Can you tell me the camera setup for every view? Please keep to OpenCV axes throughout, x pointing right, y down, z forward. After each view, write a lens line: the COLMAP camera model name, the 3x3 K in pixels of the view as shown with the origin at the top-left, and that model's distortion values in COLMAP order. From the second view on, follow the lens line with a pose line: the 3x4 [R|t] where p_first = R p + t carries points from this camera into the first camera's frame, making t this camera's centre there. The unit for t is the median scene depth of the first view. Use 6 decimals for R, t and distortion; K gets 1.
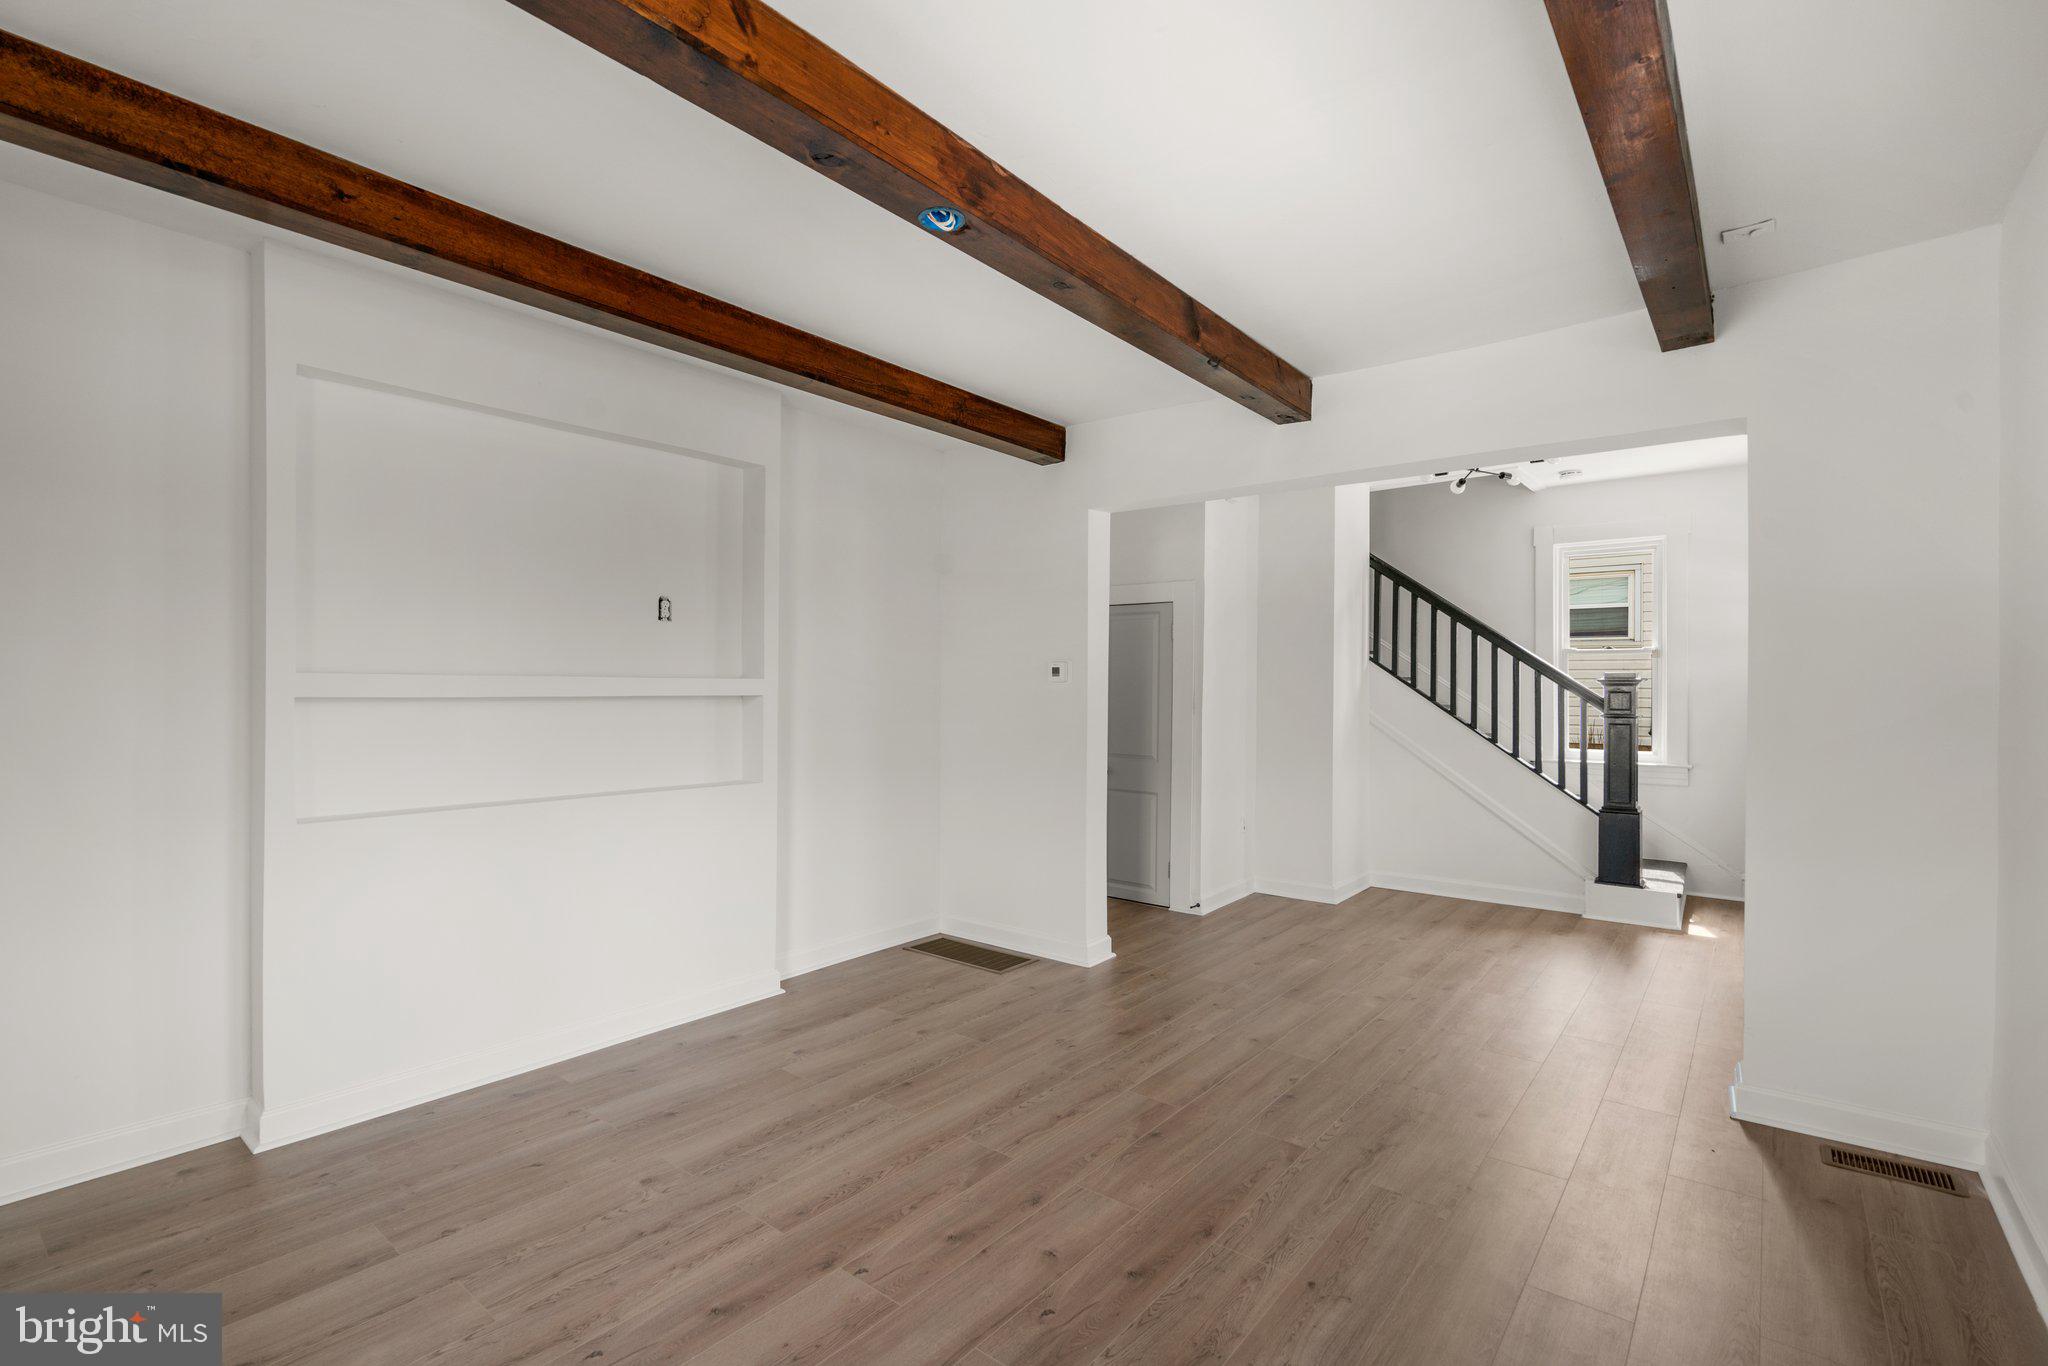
lens RADIAL K [[929.7, 0, 1024.0], [0, 929.7, 683.0], [0, 0, 1]] dist [0.001641, 0.000720]
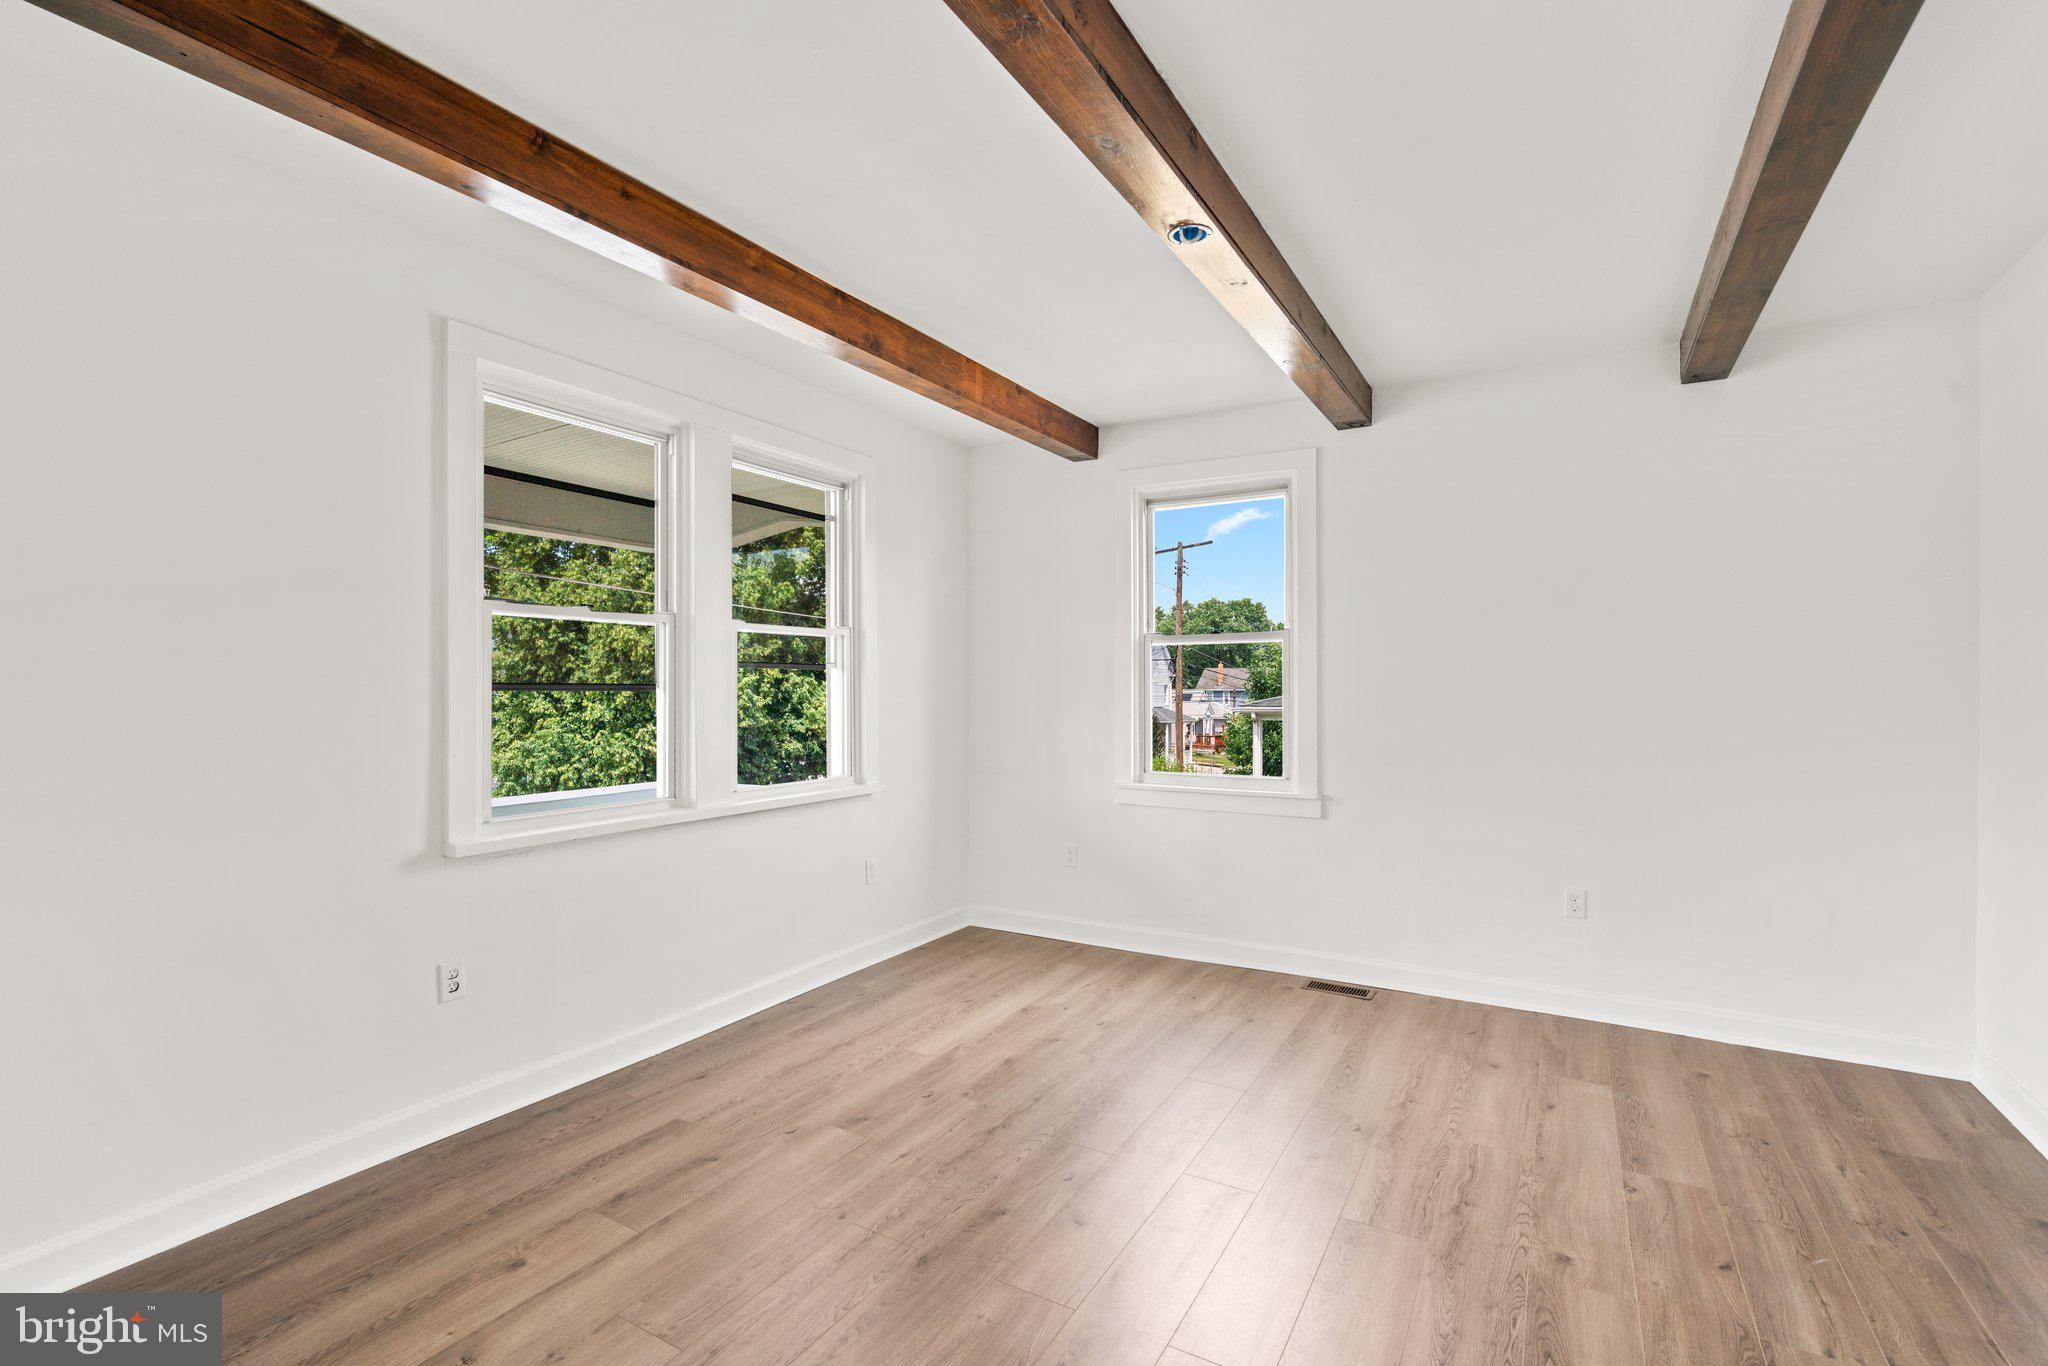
lens RADIAL K [[930.2, 0, 1023.3], [0, 930.2, 696.3], [0, 0, 1]] dist [-0.000667, 0.000922]
pose [[-0.989206, -0.006421, -0.146388, 0.233917], [-0.007273, 0.999960, 0.005285, 0.015396], [0.146348, 0.006293, -0.989213, 1.898042]]
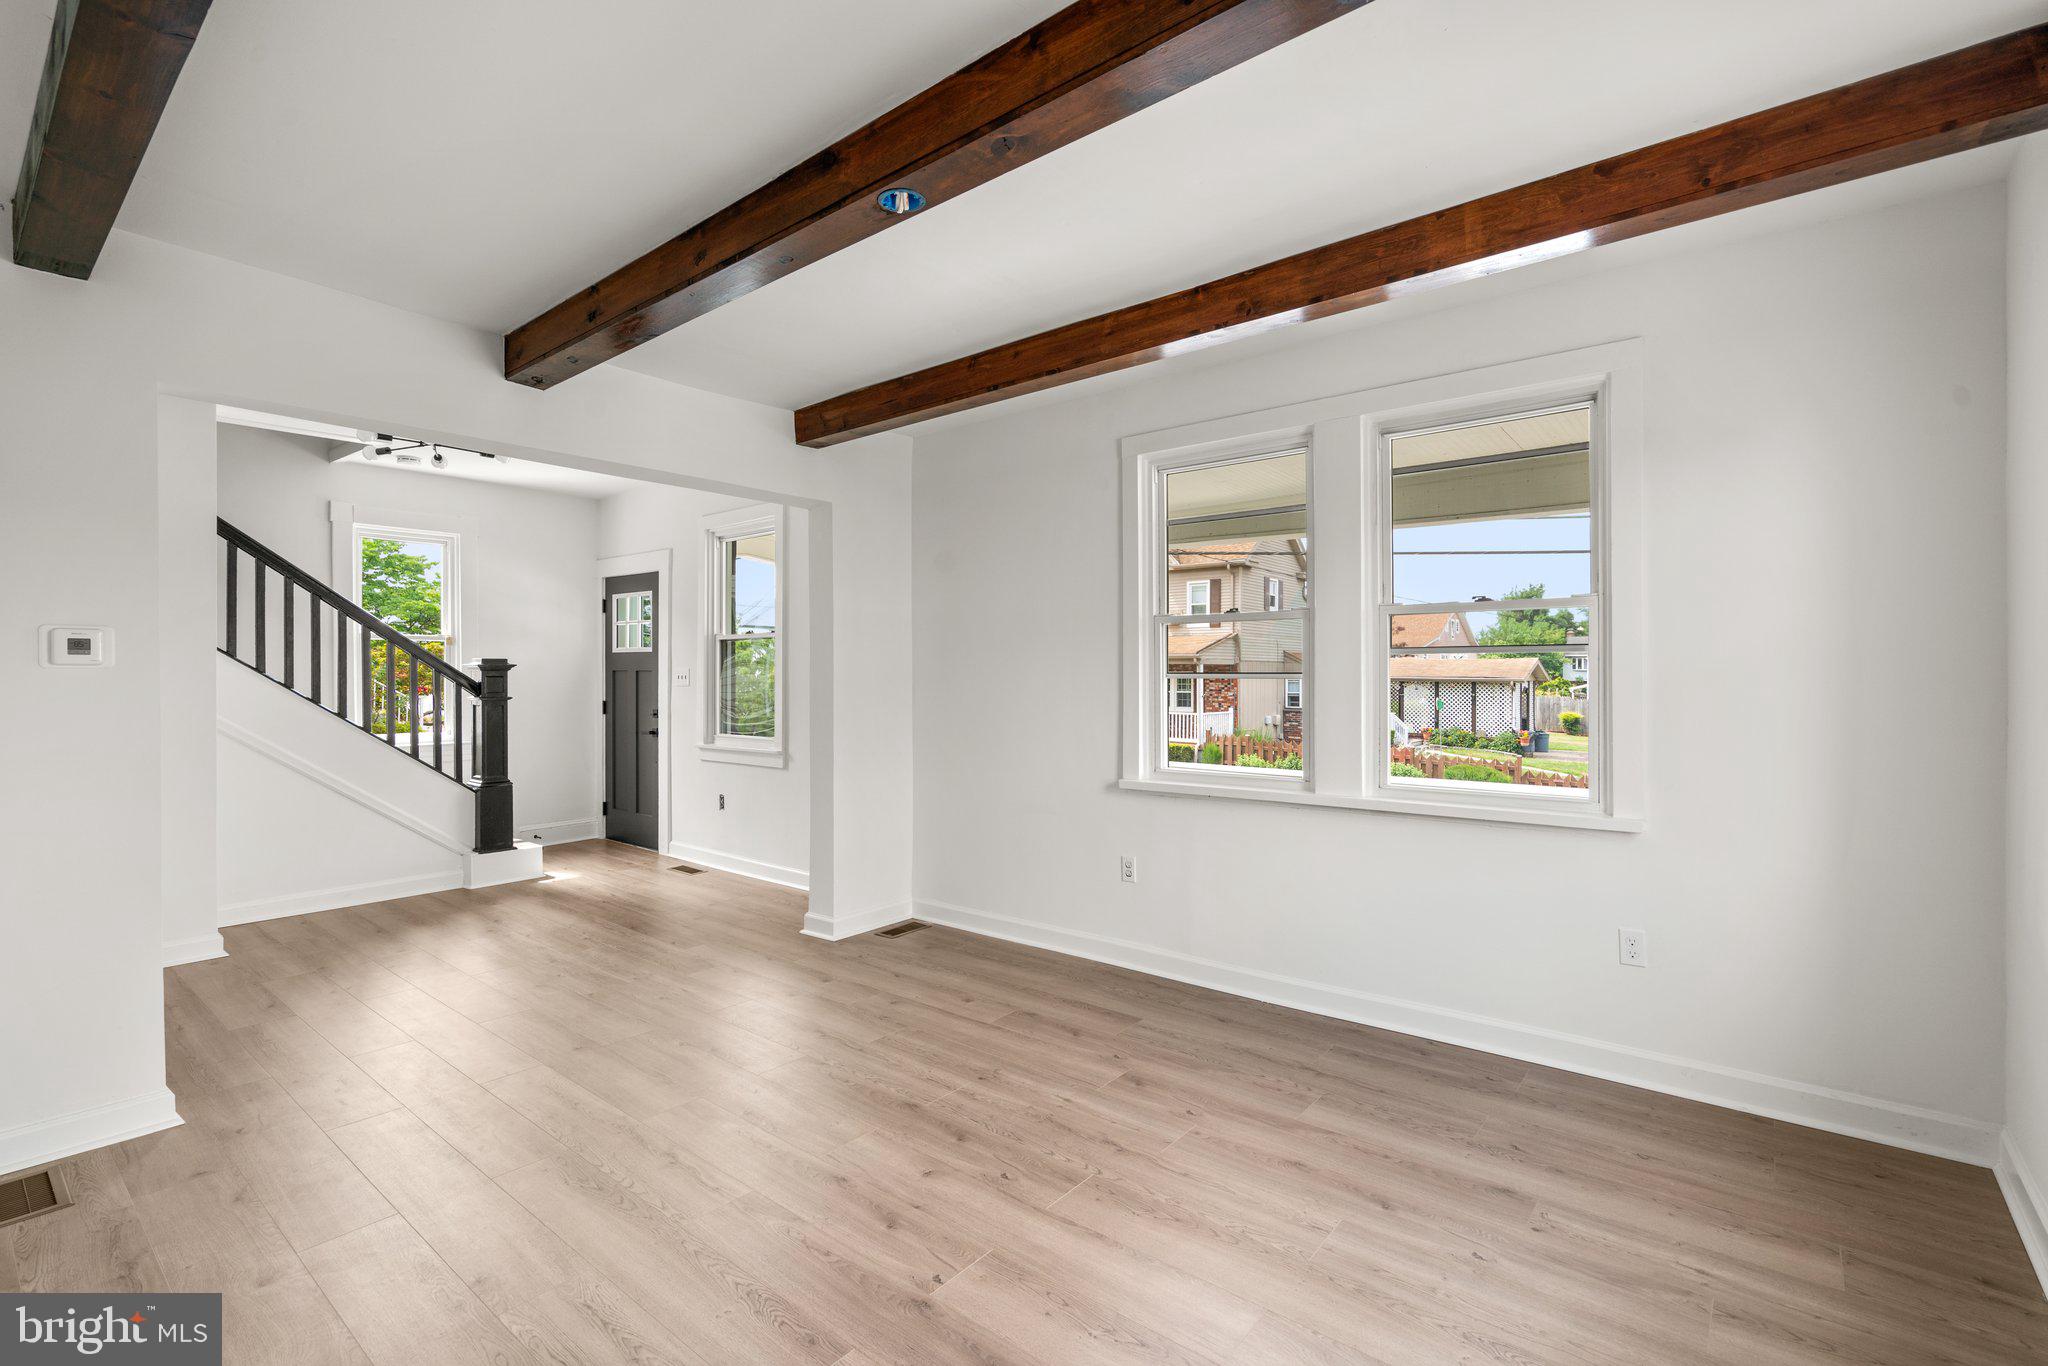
lens RADIAL K [[930.2, 0, 1023.3], [0, 930.2, 696.3], [0, 0, 1]] dist [-0.000667, 0.000922]
pose [[0.011967, -0.028248, 0.999529, -1.017769], [-0.002946, 0.999596, 0.028285, 0.001262], [-0.999924, -0.003283, 0.011879, 0.819208]]
